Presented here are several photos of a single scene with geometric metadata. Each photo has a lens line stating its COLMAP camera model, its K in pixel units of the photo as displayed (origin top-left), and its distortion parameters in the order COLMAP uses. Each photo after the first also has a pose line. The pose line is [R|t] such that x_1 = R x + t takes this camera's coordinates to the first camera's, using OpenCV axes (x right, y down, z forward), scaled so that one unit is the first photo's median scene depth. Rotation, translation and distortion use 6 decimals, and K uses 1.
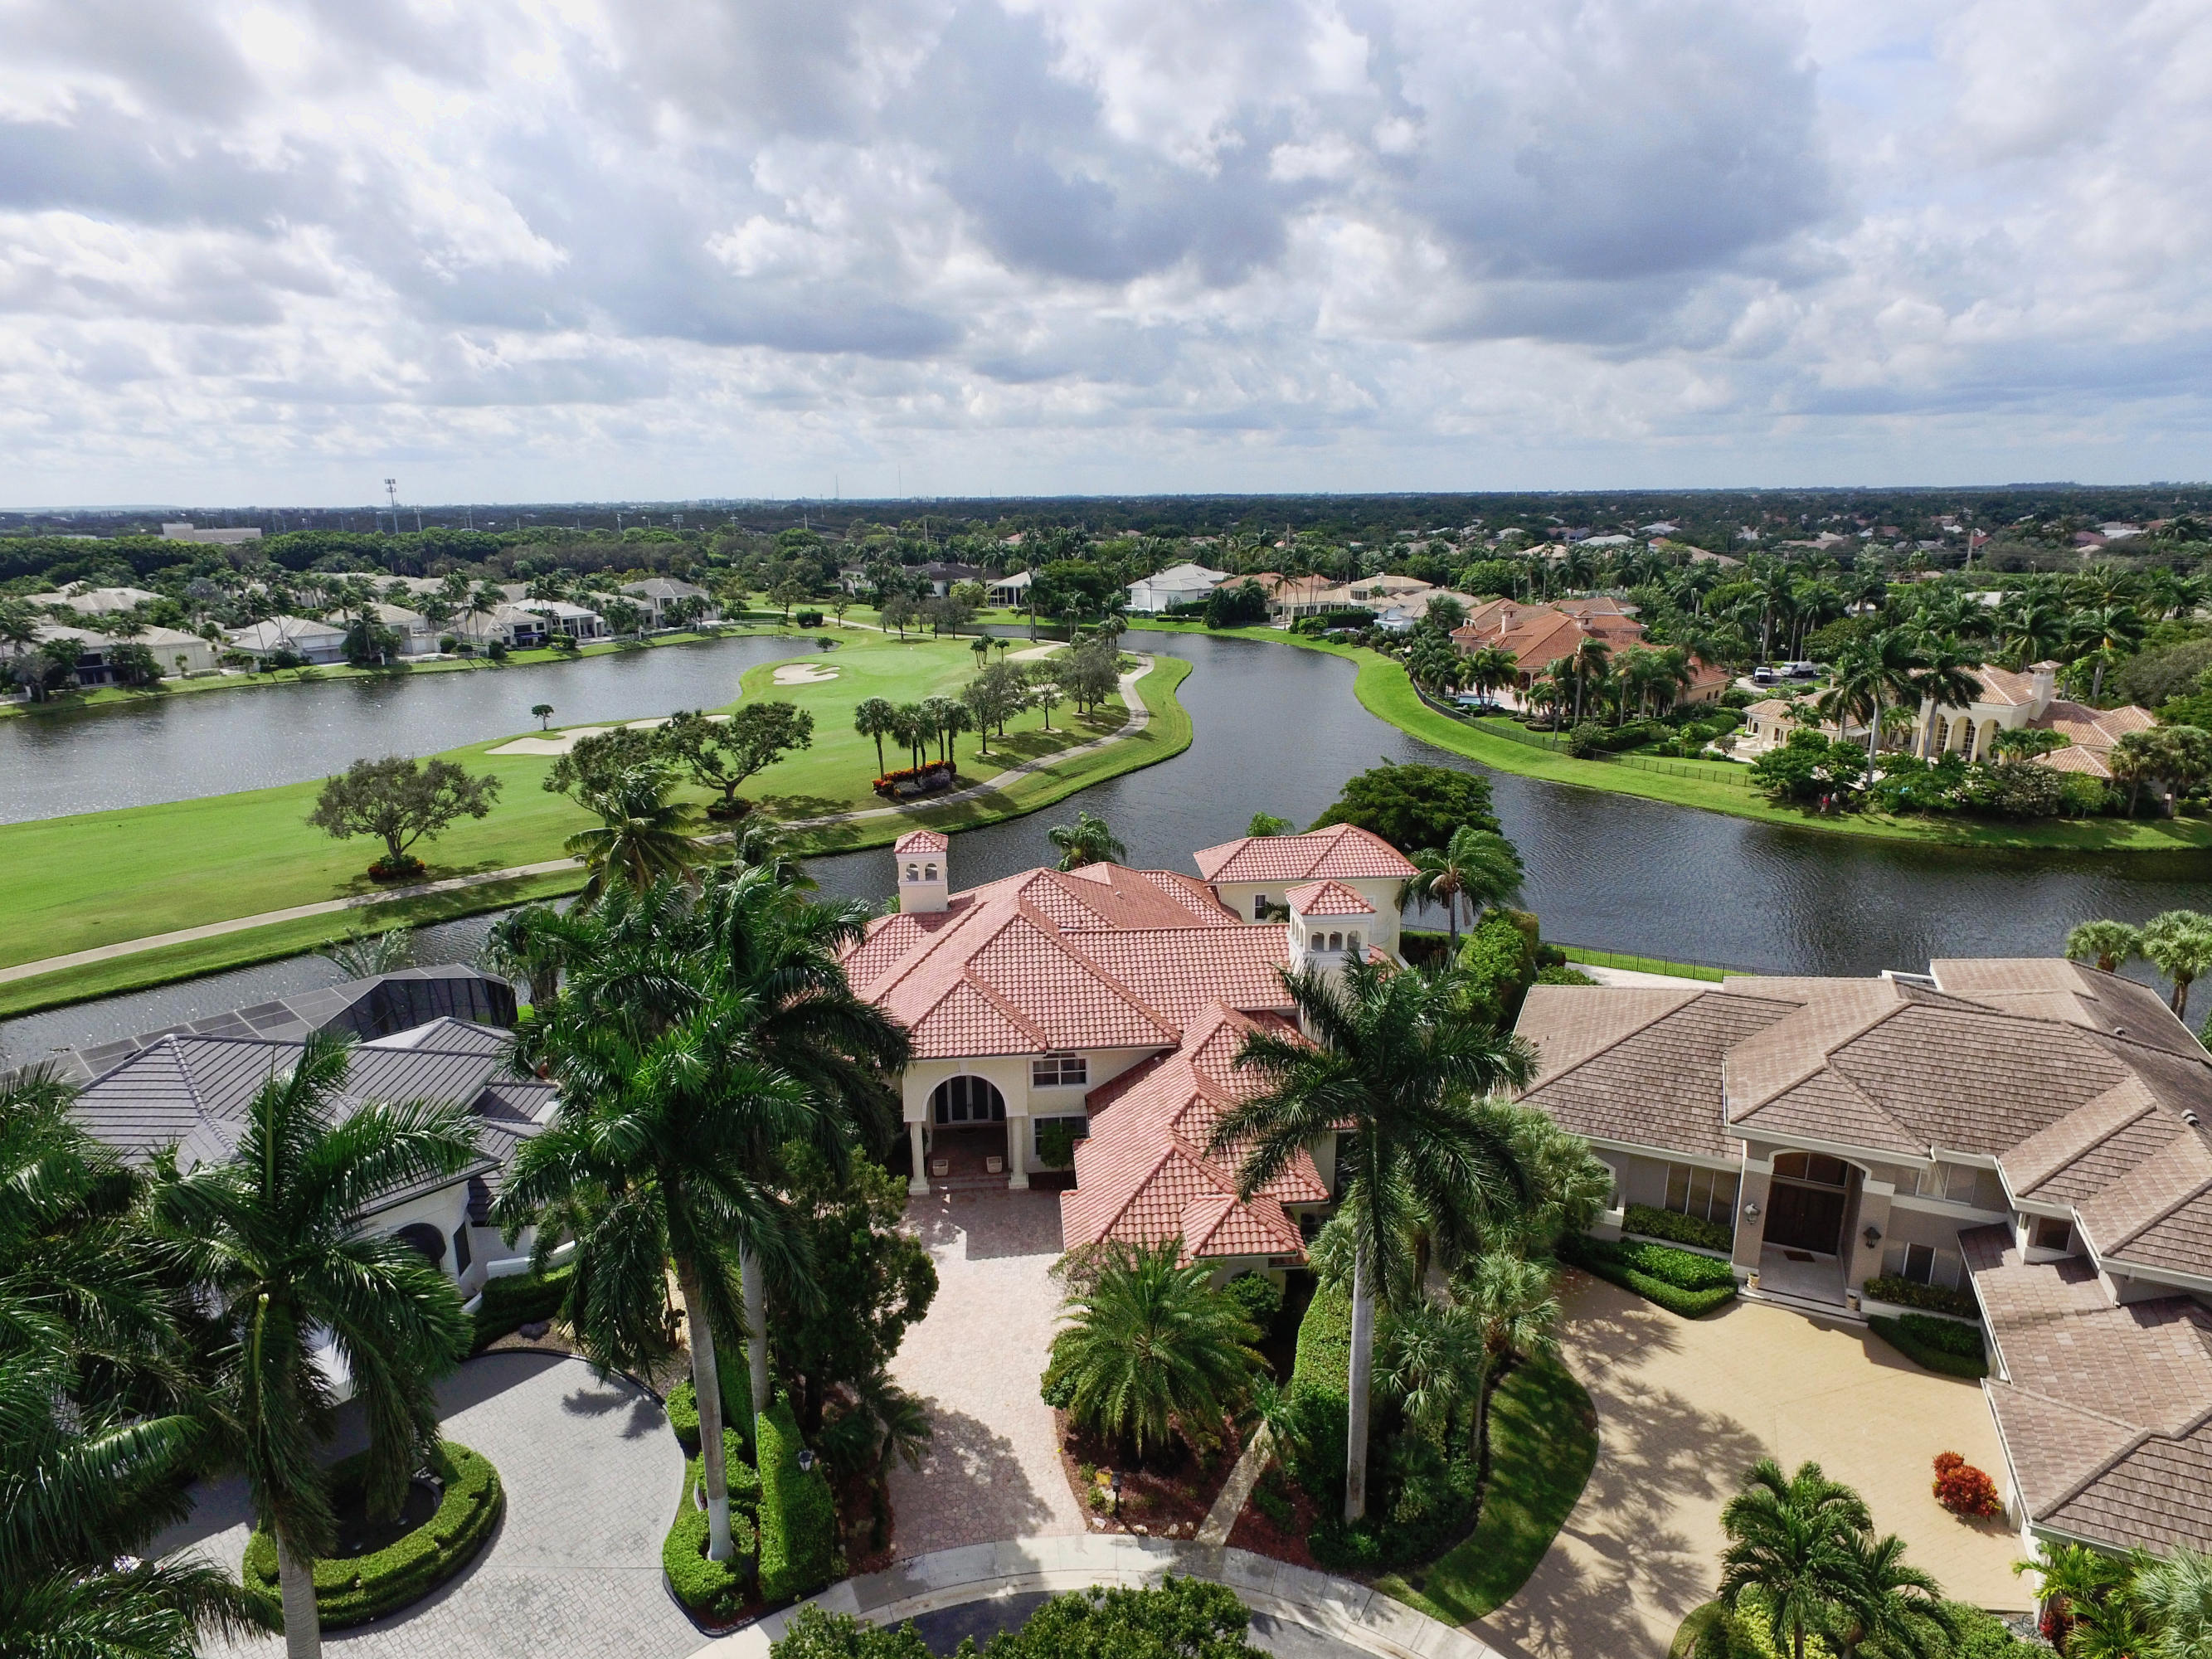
lens RADIAL K [[1292.5, 0, 1106.0], [0, 1292.5, 829.5], [0, 0, 1]] dist [-0.002691, 0.000807]
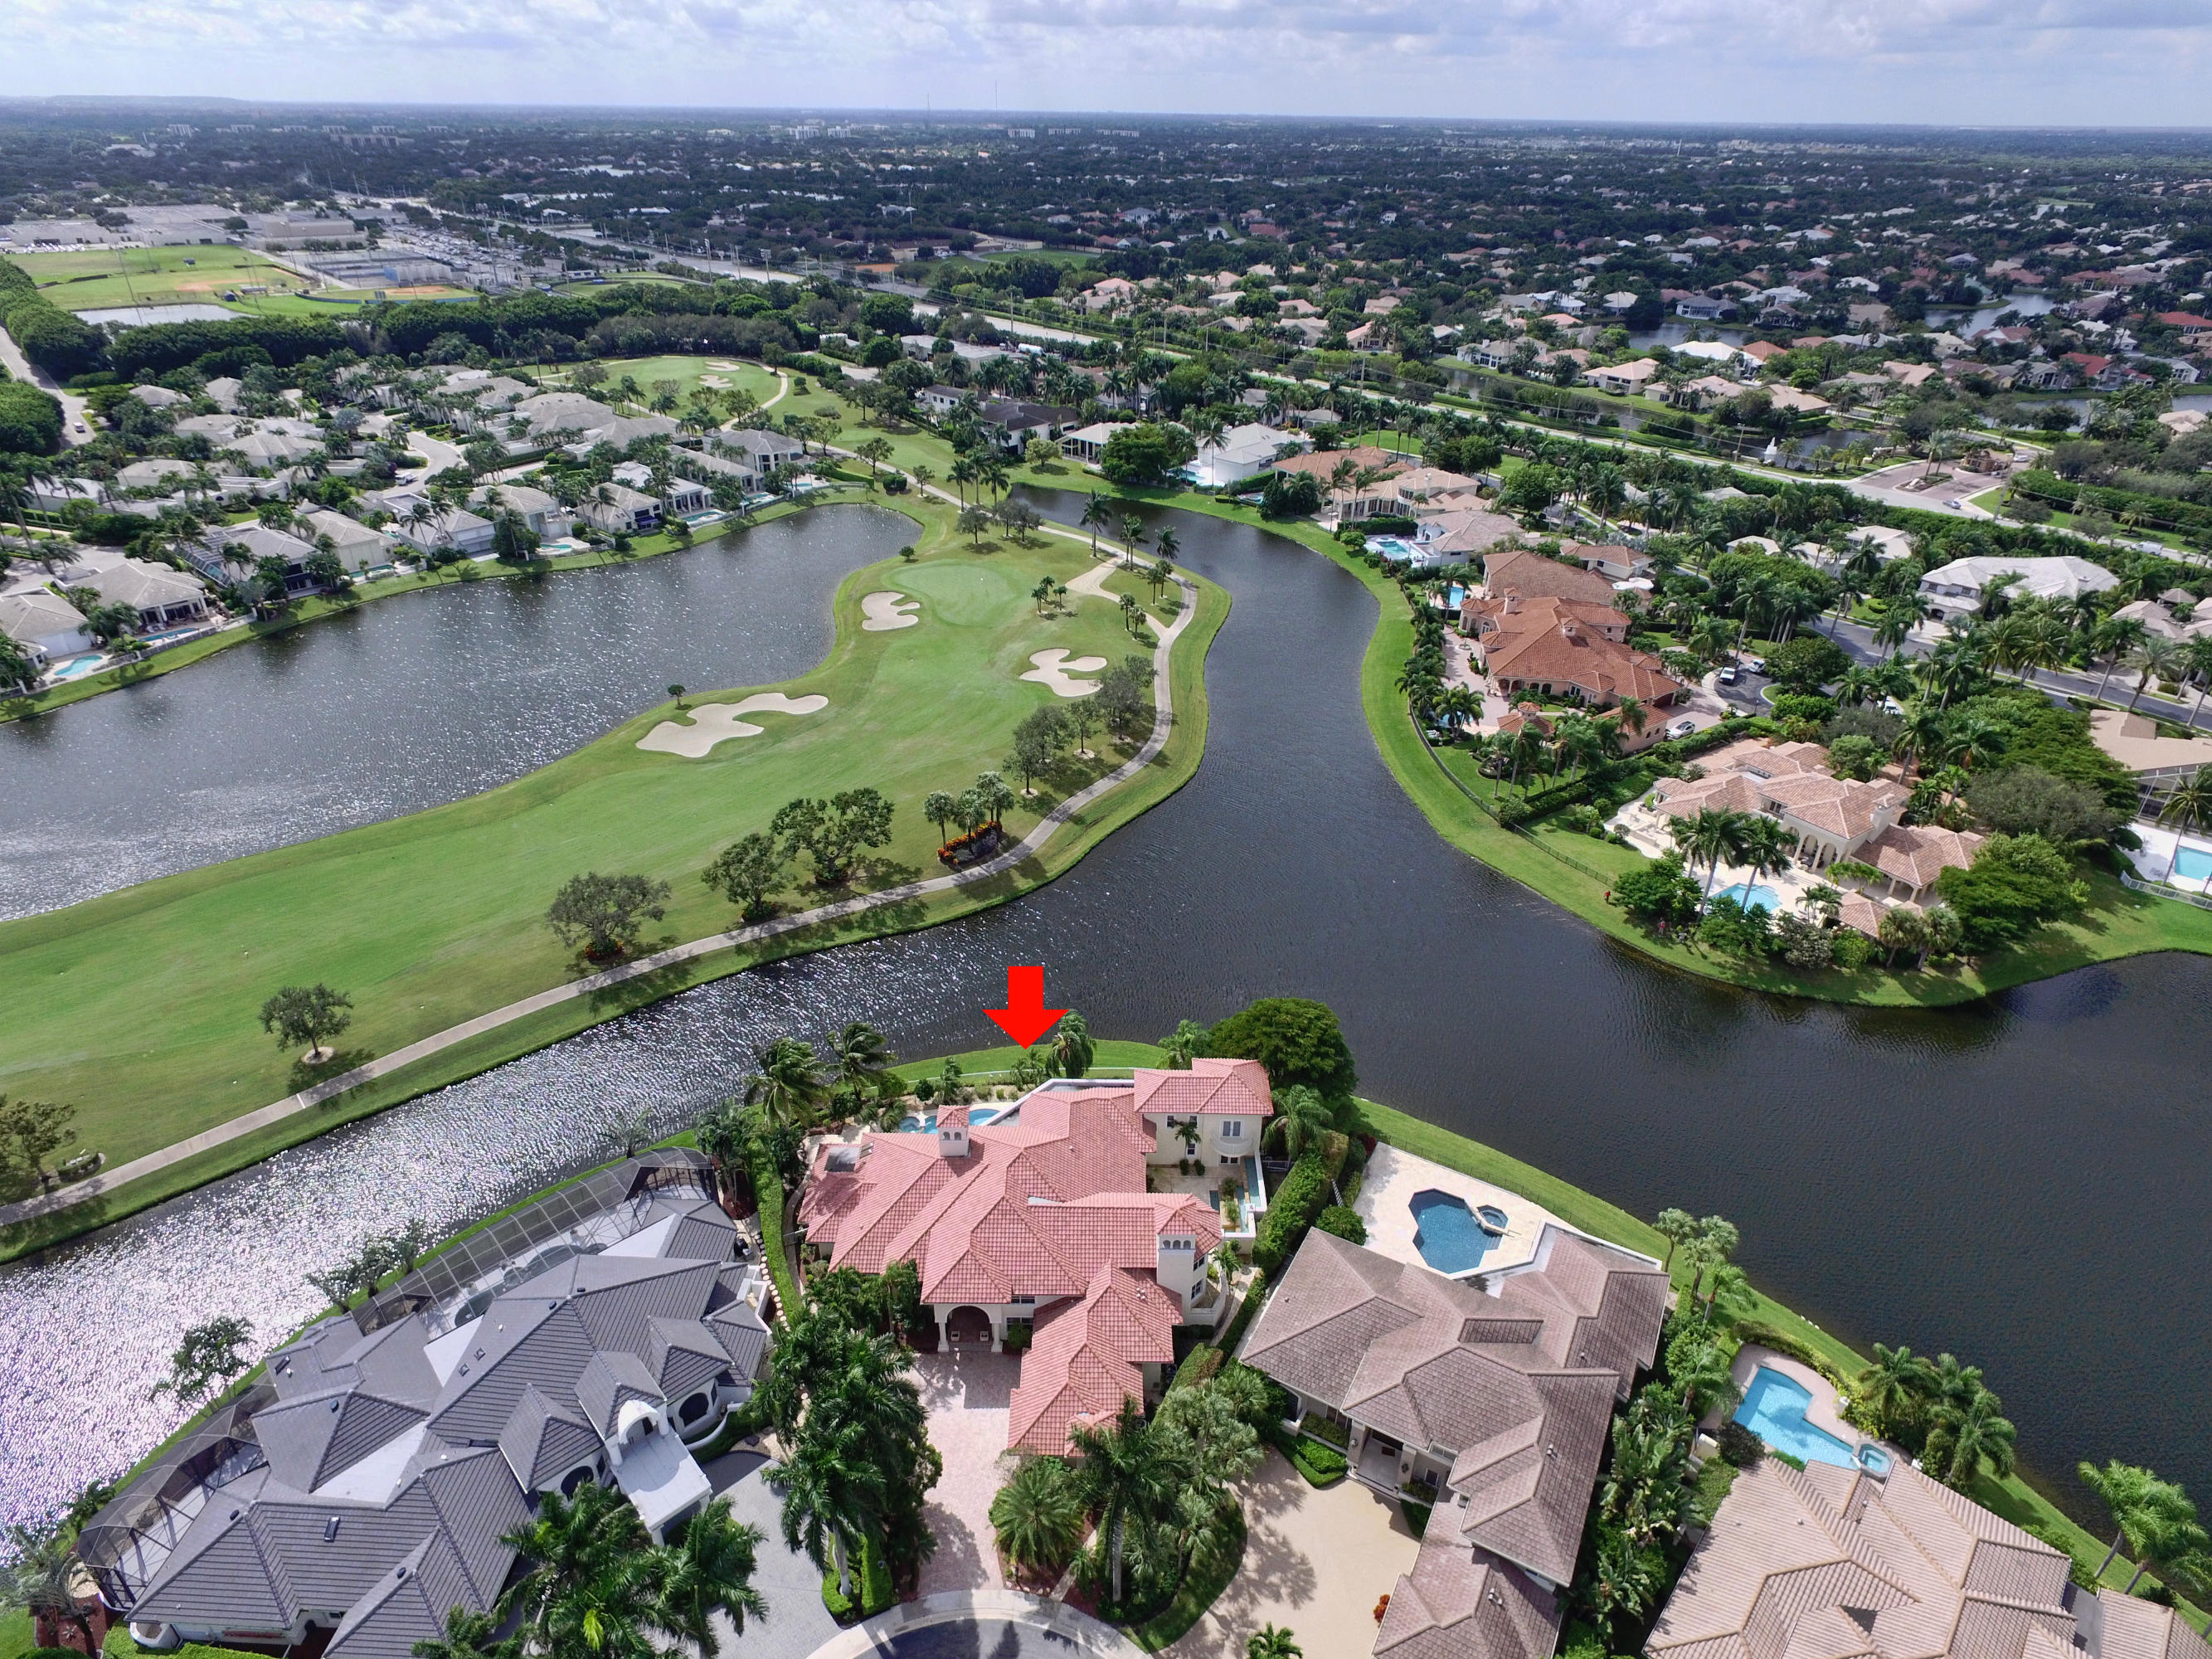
lens RADIAL K [[1286.8, 0, 1106.0], [0, 1286.8, 829.5], [0, 0, 1]] dist [-0.005280, -0.001556]
pose [[0.996590, 0.061112, -0.055433, 0.114207], [-0.045634, 0.968002, 0.246758, -0.715869], [0.068739, -0.243387, 0.967490, -0.464520]]
